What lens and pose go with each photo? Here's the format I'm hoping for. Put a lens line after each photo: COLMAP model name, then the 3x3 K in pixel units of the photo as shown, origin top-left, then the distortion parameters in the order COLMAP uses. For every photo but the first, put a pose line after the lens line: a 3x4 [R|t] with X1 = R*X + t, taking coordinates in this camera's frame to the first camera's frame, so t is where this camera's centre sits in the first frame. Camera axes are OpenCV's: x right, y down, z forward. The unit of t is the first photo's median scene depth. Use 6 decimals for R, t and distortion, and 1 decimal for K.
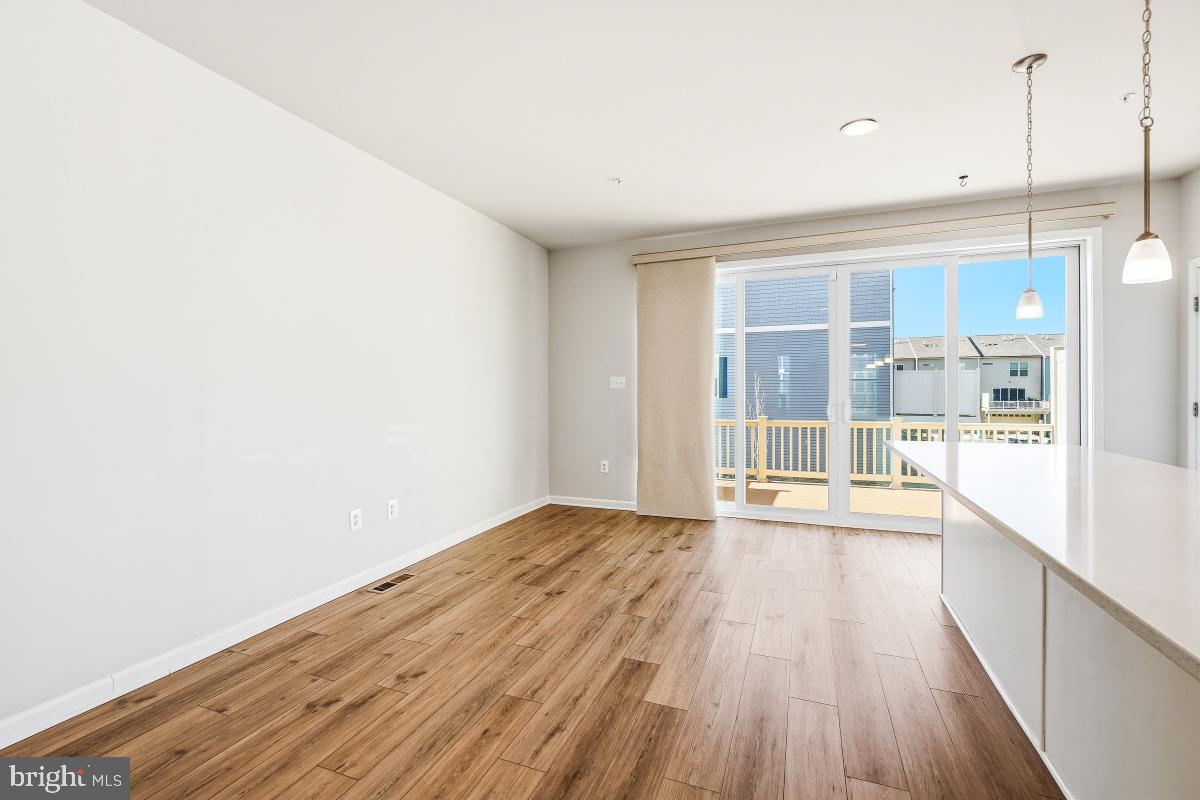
lens RADIAL K [[534.4, 0, 616.8], [0, 534.4, 386.9], [0, 0, 1]] dist [-0.000979, 0.000613]
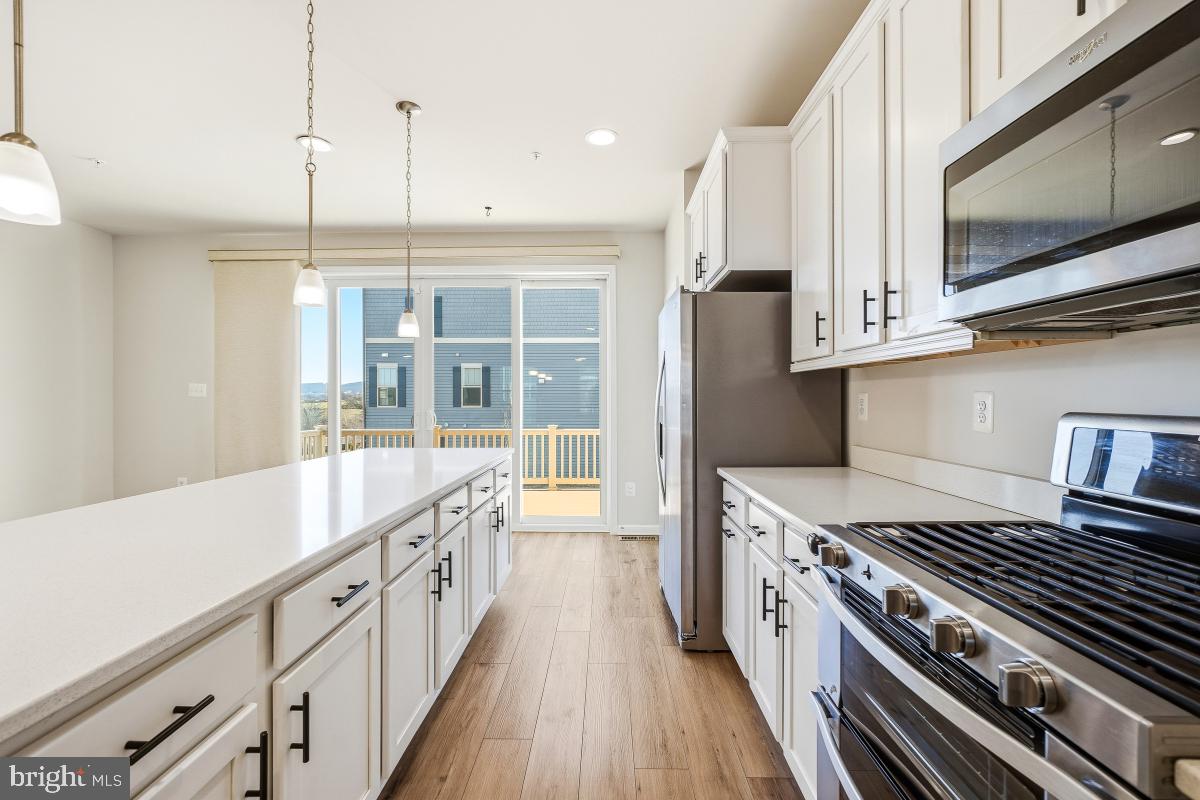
lens RADIAL K [[534.4, 0, 616.8], [0, 534.4, 386.9], [0, 0, 1]] dist [-0.000979, 0.000613]
pose [[0.934969, 0.011590, 0.354540, 0.255817], [-0.005111, 0.999802, -0.019205, 0.000143], [-0.354692, 0.016144, 0.934844, -0.066580]]
